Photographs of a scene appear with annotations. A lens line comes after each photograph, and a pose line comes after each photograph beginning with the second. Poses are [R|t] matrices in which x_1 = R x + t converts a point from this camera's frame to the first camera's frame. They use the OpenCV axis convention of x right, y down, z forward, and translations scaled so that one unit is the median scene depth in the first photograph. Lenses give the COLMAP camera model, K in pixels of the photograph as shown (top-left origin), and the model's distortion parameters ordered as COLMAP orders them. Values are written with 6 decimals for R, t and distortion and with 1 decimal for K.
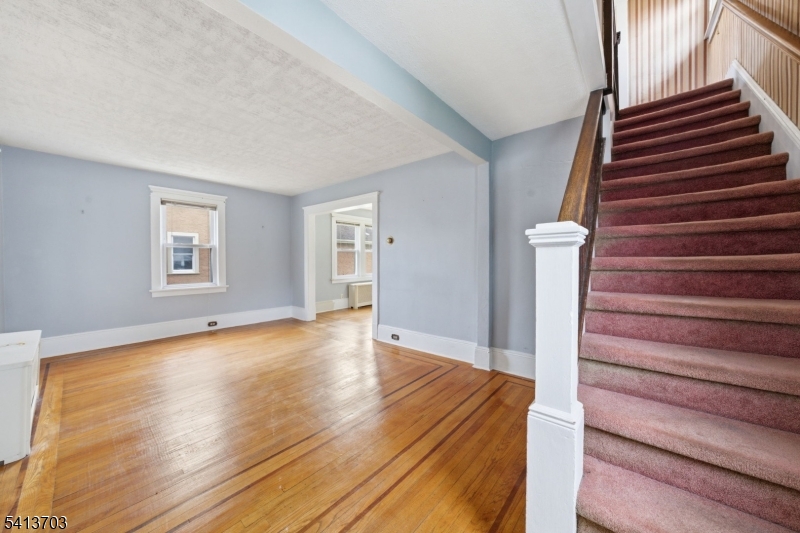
lens RADIAL K [[275.5, 0, 397.1], [0, 275.5, 259.8], [0, 0, 1]] dist [-0.020647, 0.003159]
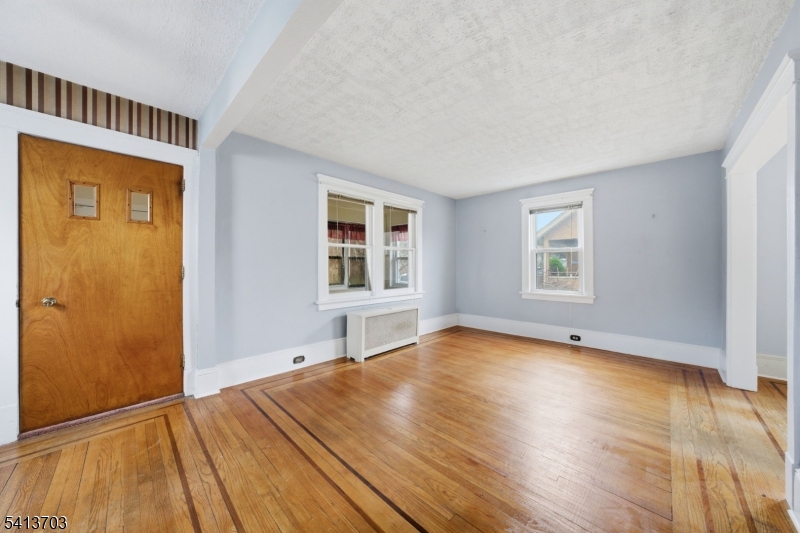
lens RADIAL K [[275.5, 0, 400.4], [0, 275.5, 264.4], [0, 0, 1]] dist [-0.020647, 0.003159]
pose [[-0.045800, -0.006301, -0.998931, 0.237905], [0.000826, 0.999980, -0.006345, 0.003813], [0.998950, -0.001116, -0.045794, 0.498518]]
